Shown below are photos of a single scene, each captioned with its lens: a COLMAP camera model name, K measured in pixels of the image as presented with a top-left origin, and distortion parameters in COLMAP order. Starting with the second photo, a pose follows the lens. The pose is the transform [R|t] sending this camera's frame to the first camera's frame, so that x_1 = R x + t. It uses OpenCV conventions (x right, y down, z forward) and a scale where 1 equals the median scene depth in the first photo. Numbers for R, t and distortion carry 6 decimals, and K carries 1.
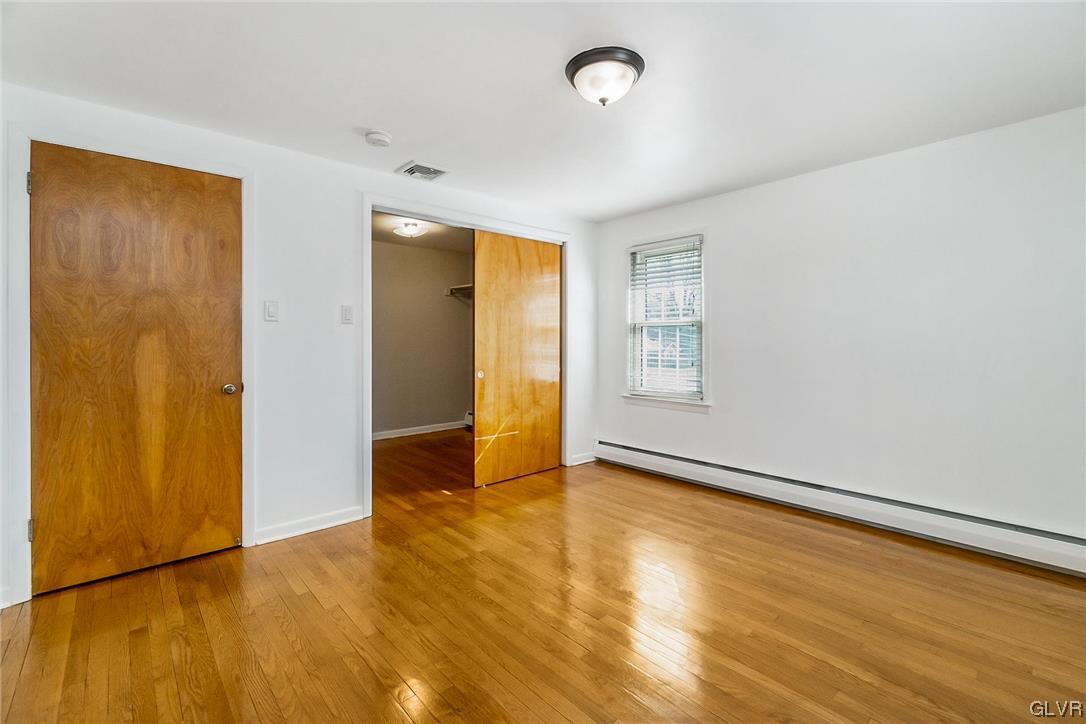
lens RADIAL K [[468.7, 0, 538.3], [0, 468.7, 343.4], [0, 0, 1]] dist [-0.002028, -0.000277]
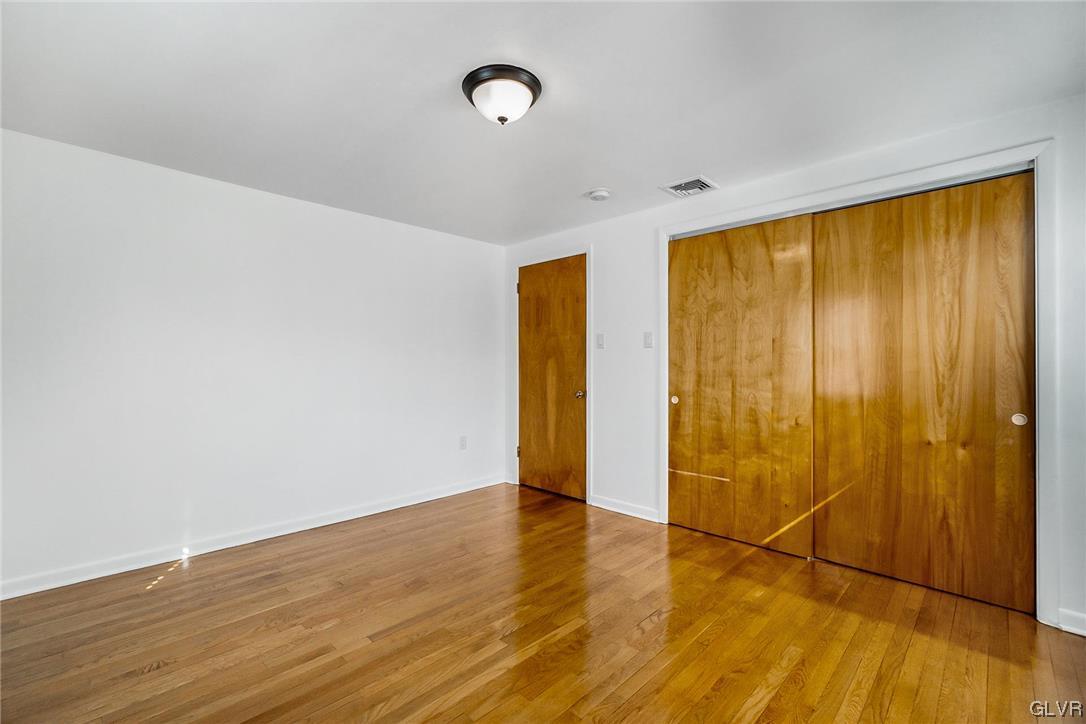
lens RADIAL K [[487.7, 0, 557.0], [0, 487.7, 365.4], [0, 0, 1]] dist [-0.001542, -0.000083]
pose [[0.085057, 0.004306, -0.996367, 0.776089], [-0.010099, 0.999943, 0.003460, -0.000540], [0.996325, 0.009768, 0.085095, 0.677823]]
